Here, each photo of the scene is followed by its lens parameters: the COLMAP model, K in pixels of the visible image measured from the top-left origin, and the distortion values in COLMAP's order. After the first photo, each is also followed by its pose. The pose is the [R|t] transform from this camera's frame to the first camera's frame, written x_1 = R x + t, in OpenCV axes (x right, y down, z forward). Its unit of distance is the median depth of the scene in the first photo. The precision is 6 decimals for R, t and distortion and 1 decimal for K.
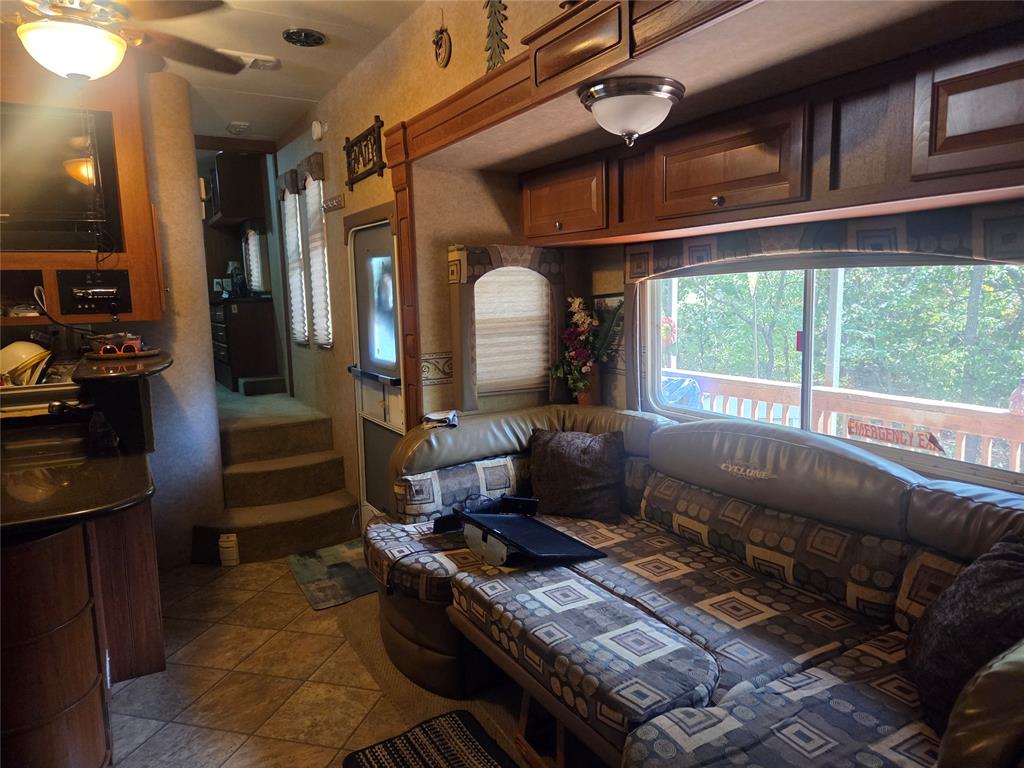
lens RADIAL K [[686.7, 0, 517.6], [0, 686.7, 379.6], [0, 0, 1]] dist [0.074570, -0.055946]
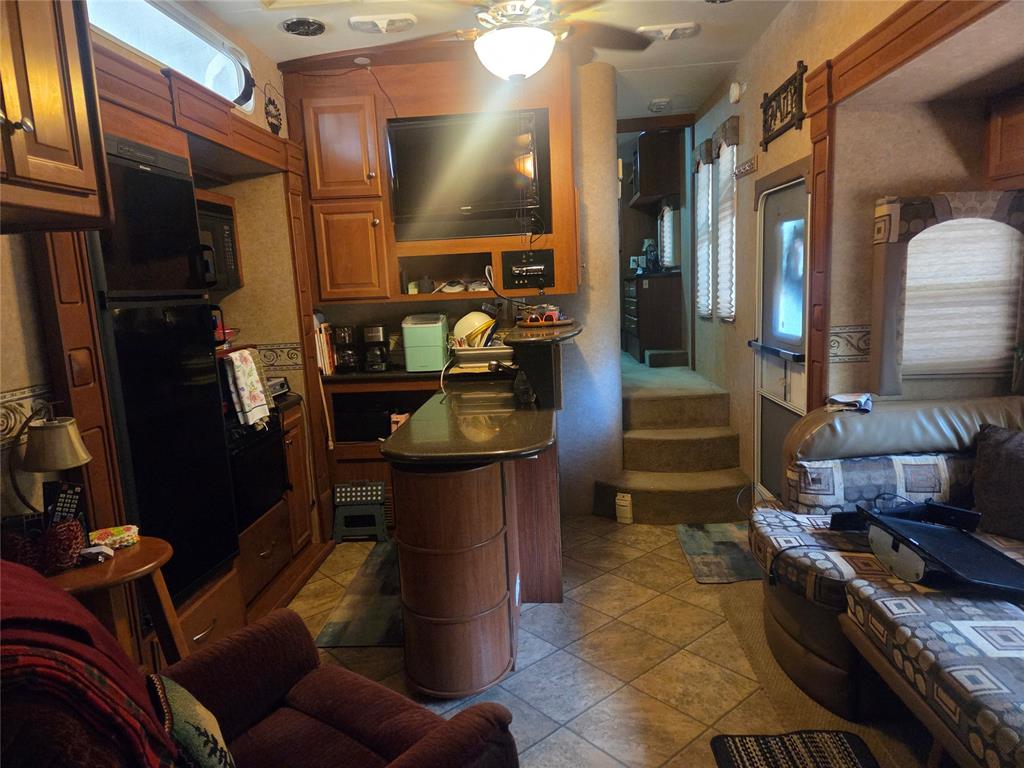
lens RADIAL K [[686.7, 0, 508.6], [0, 686.7, 386.5], [0, 0, 1]] dist [0.074570, -0.055946]
pose [[0.829621, 0.065875, -0.554428, 0.017038], [-0.042470, 0.997584, 0.054980, 0.007644], [0.556710, -0.022066, 0.830414, 0.028639]]
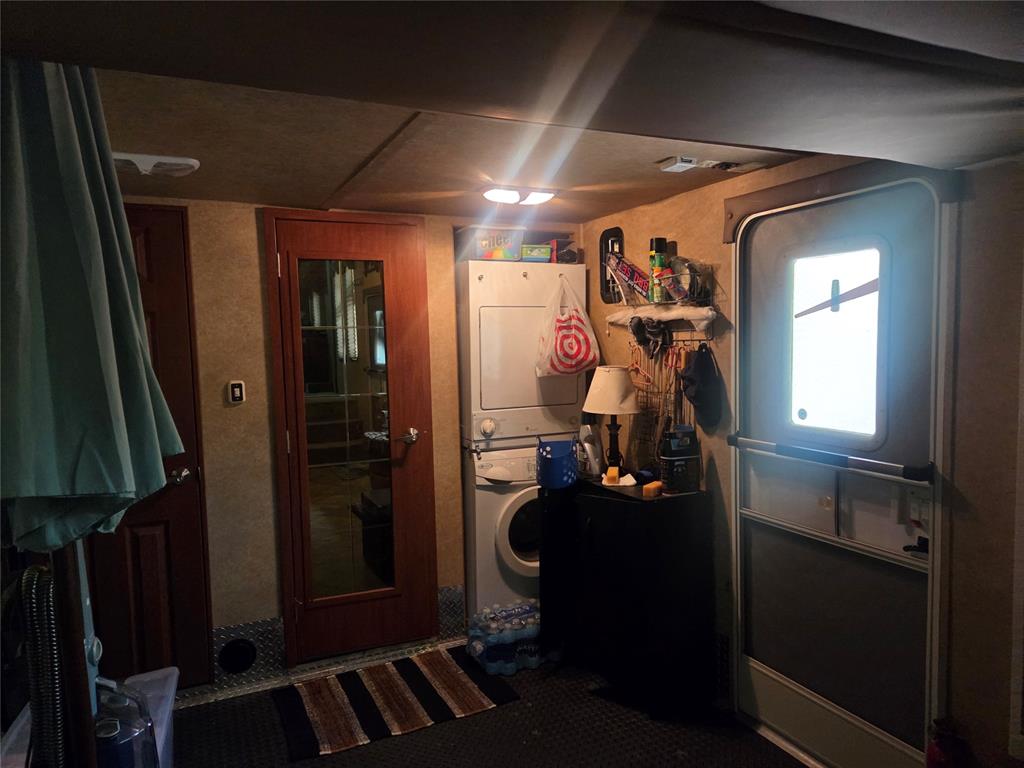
lens RADIAL K [[686.7, 0, 511.0], [0, 686.7, 385.2], [0, 0, 1]] dist [0.074570, -0.055946]
pose [[0.996713, -0.002672, -0.080974, 0.398014], [-0.001397, 0.998741, -0.050152, 0.158765], [0.081006, 0.050100, 0.995454, -1.090822]]
